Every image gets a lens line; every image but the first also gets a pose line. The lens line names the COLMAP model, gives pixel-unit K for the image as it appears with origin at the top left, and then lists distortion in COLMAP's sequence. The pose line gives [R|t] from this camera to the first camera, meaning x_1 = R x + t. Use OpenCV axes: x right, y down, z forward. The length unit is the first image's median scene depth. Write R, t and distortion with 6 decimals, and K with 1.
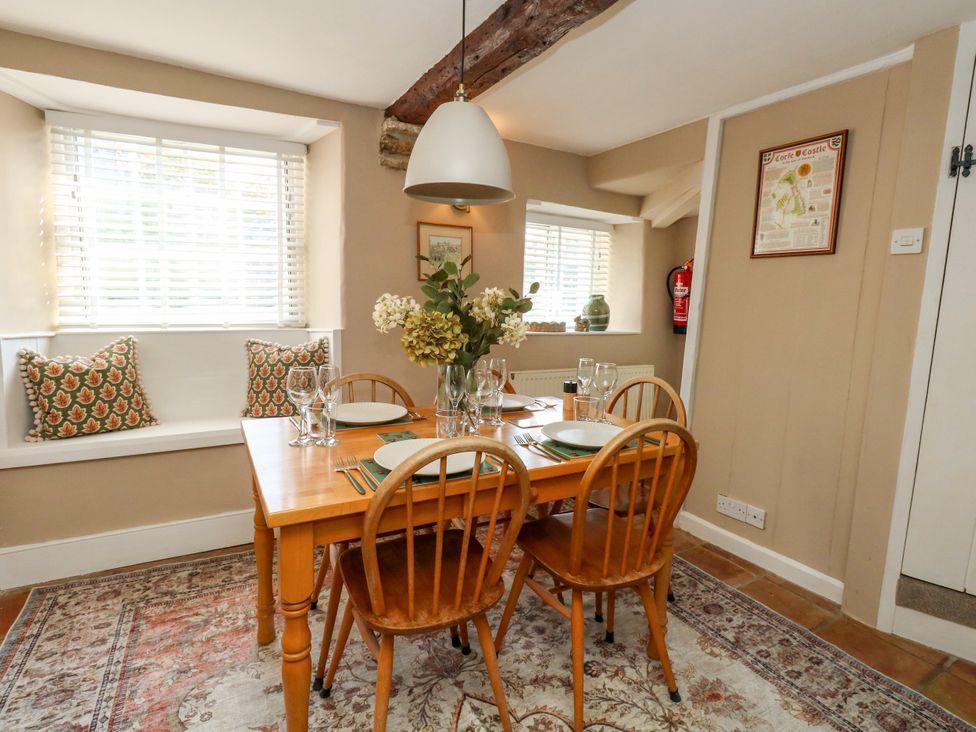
lens RADIAL K [[509.7, 0, 495.5], [0, 509.7, 362.0], [0, 0, 1]] dist [0.001984, -0.002621]
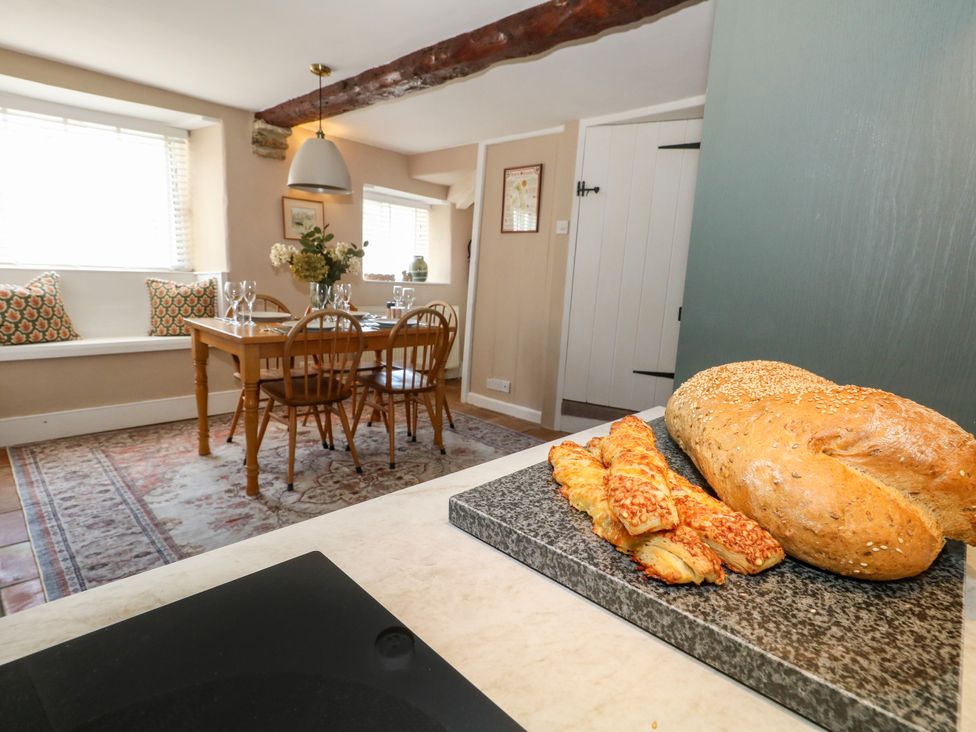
lens RADIAL K [[509.7, 0, 495.5], [0, 509.7, 362.0], [0, 0, 1]] dist [0.001984, -0.002621]
pose [[0.957373, -0.028156, 0.287479, -0.010278], [0.011920, 0.998241, 0.058075, 0.123030], [-0.288608, -0.052173, 0.956025, -0.623845]]
